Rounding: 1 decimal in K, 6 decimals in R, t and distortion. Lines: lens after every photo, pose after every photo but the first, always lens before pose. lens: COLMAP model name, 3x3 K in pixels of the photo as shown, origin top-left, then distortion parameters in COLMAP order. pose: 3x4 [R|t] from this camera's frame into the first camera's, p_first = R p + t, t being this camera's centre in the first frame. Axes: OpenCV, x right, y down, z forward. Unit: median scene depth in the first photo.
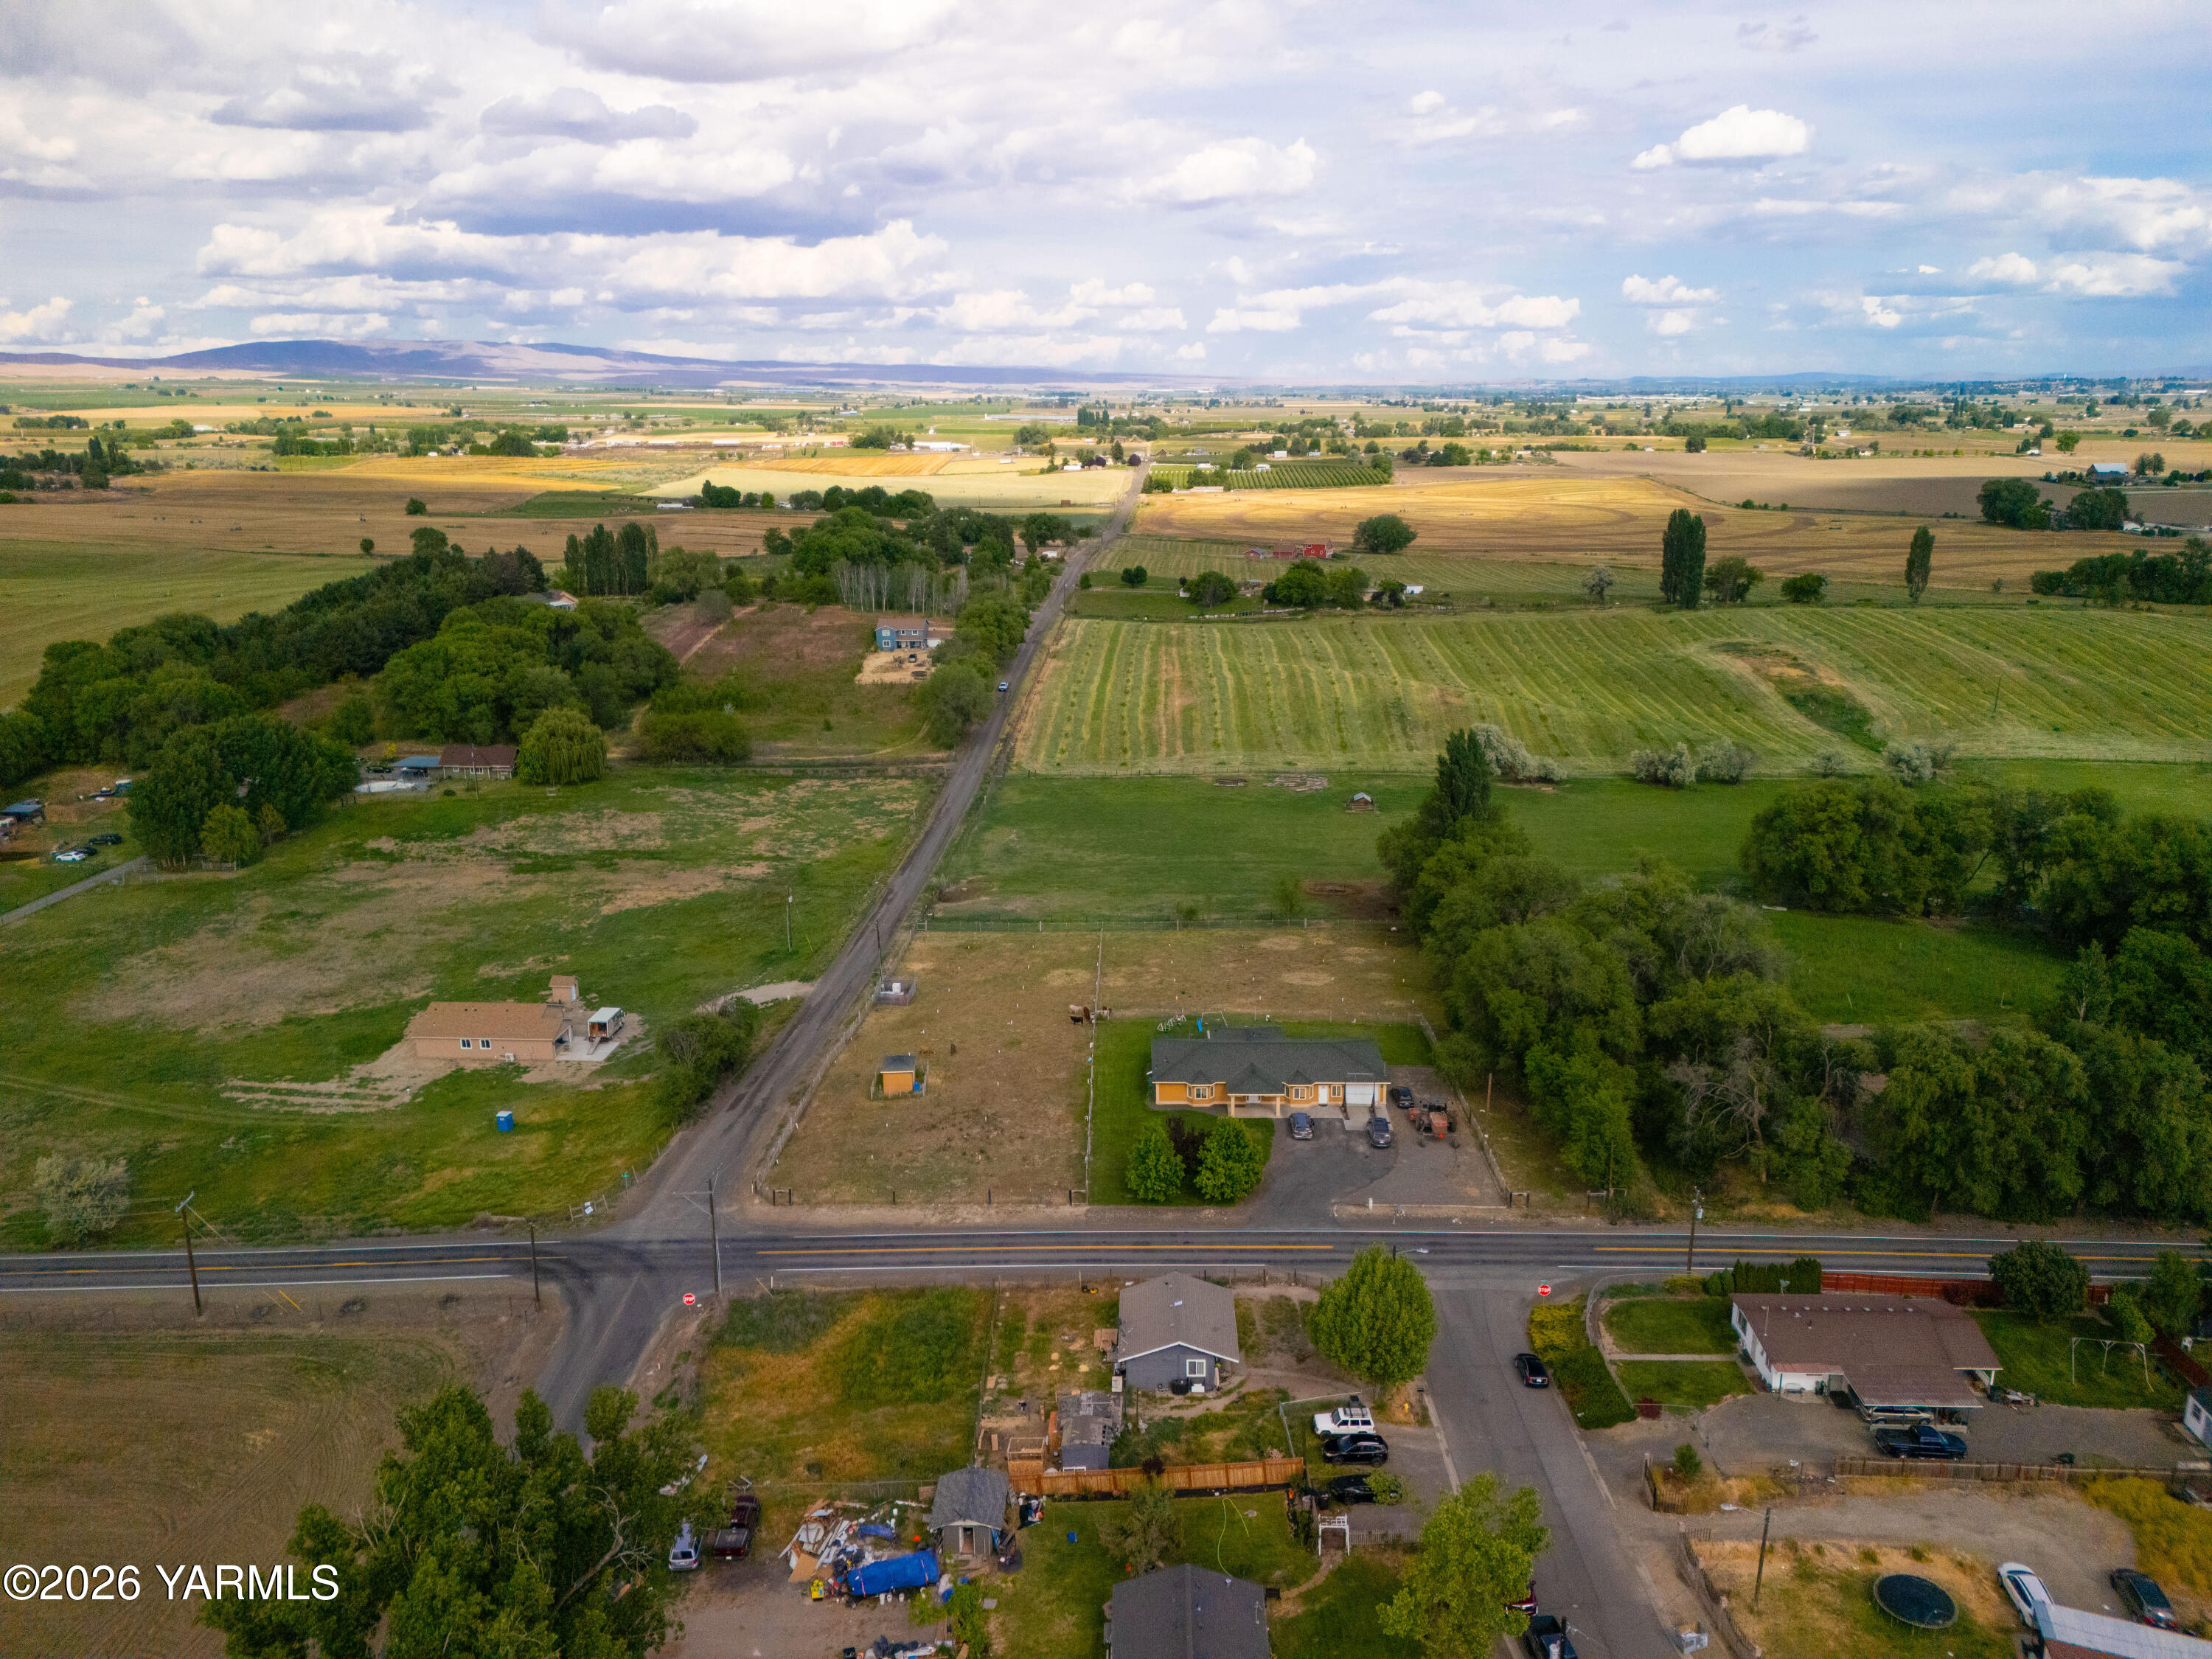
lens RADIAL K [[1621.0, 0, 1106.0], [0, 1621.0, 829.5], [0, 0, 1]] dist [0.088980, -0.107544]
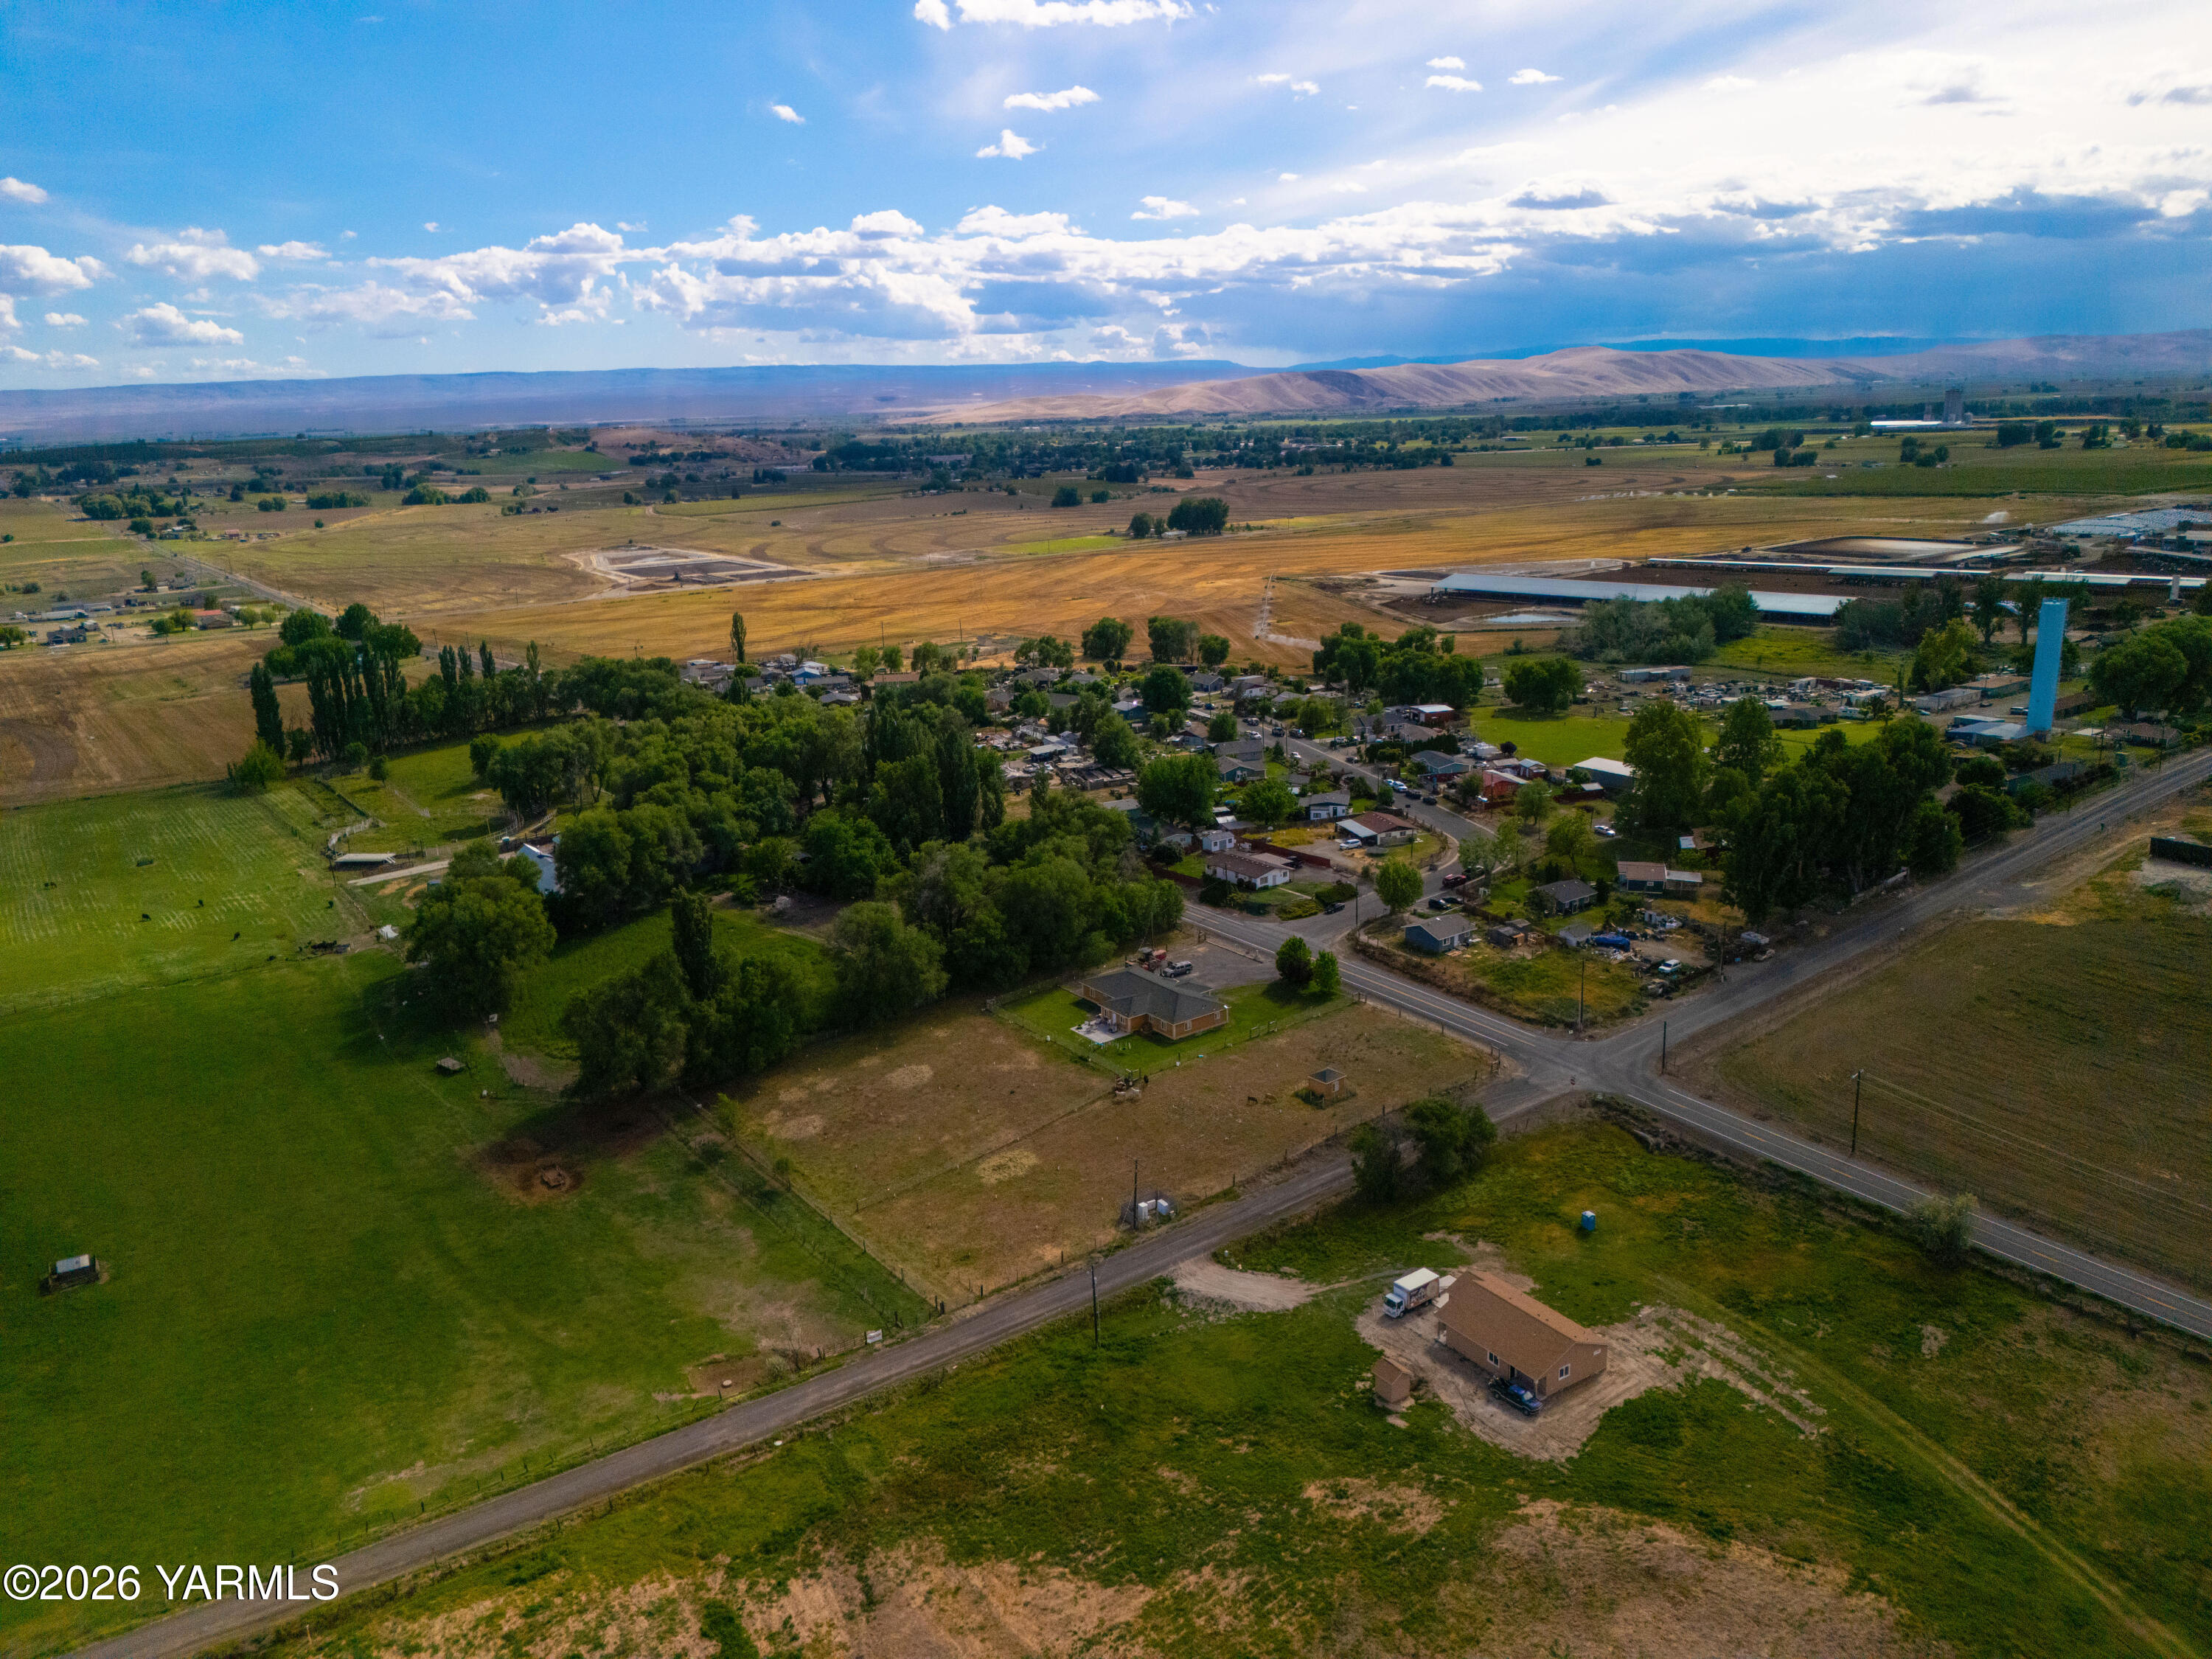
lens RADIAL K [[1626.4, 0, 1106.0], [0, 1626.4, 829.5], [0, 0, 1]] dist [0.068654, -0.071576]
pose [[-0.610498, -0.176587, 0.772081, -0.520950], [0.240207, 0.887632, 0.392950, -0.306715], [-0.754714, 0.425354, -0.499480, 0.897991]]
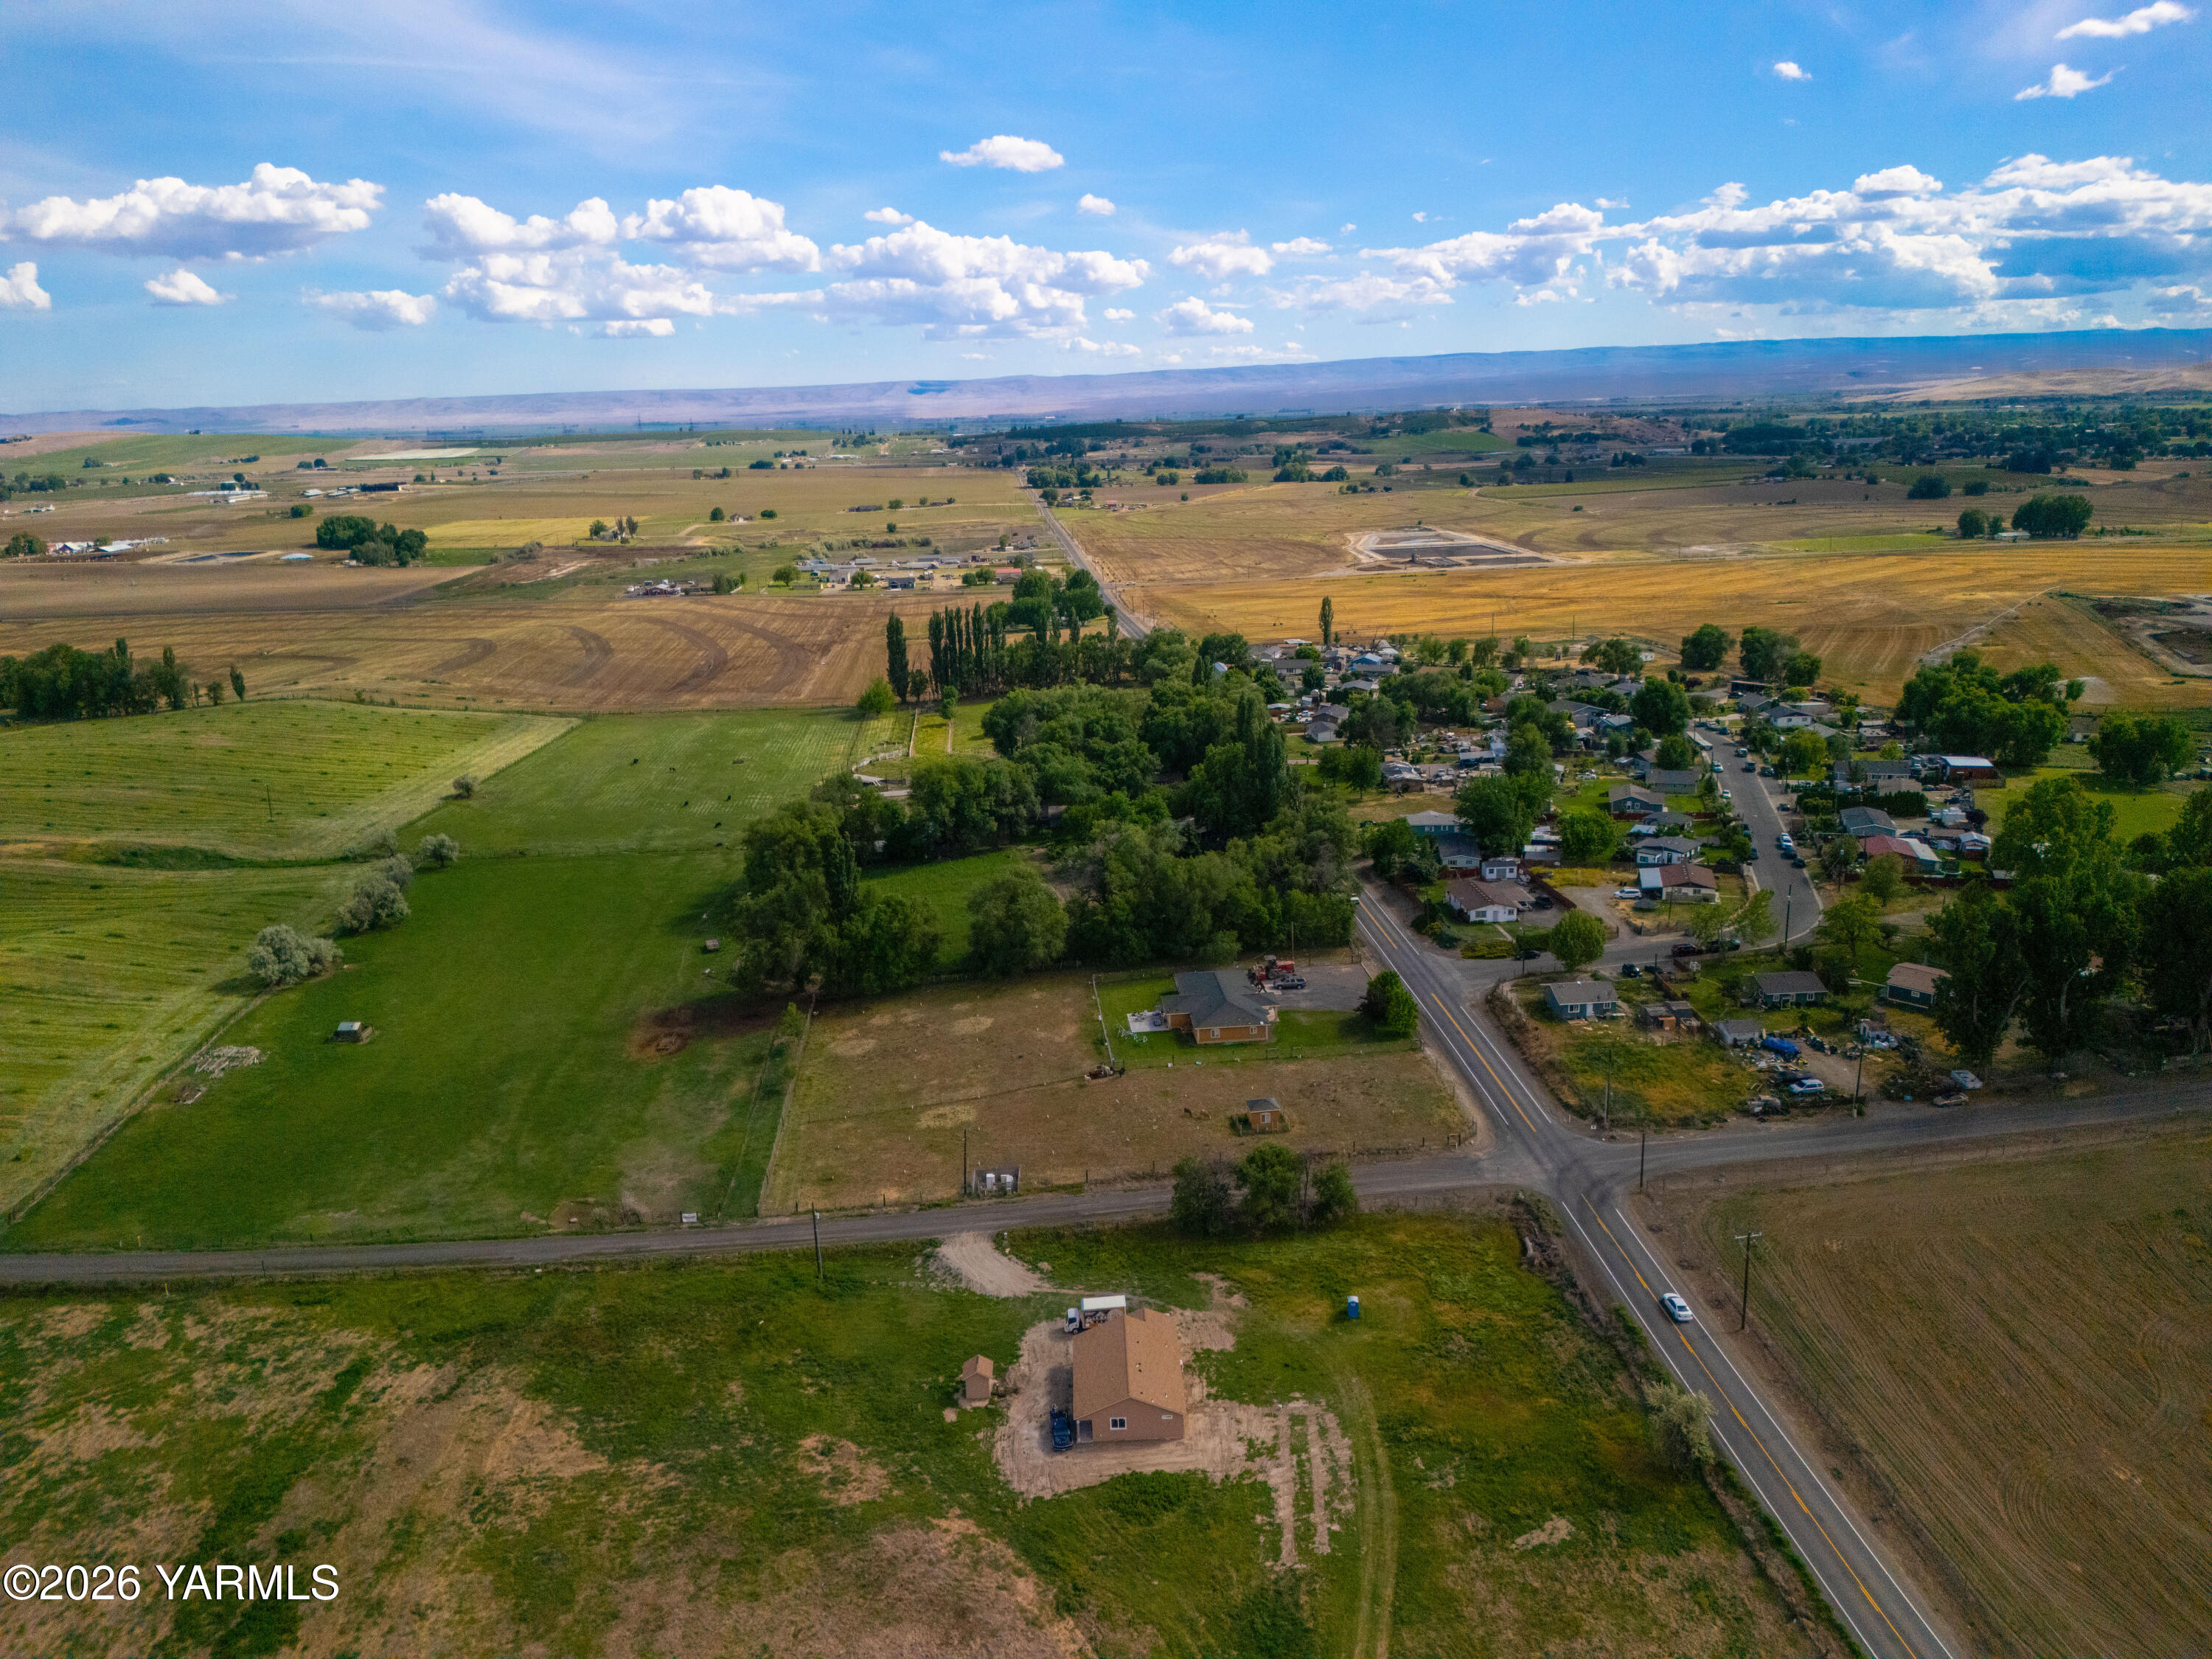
lens RADIAL K [[1626.4, 0, 1106.0], [0, 1626.4, 829.5], [0, 0, 1]] dist [0.068654, -0.071576]
pose [[-0.103856, -0.239097, 0.965426, -0.674955], [0.286658, 0.922289, 0.259251, -0.217896], [-0.952387, 0.303671, -0.027246, 0.574845]]
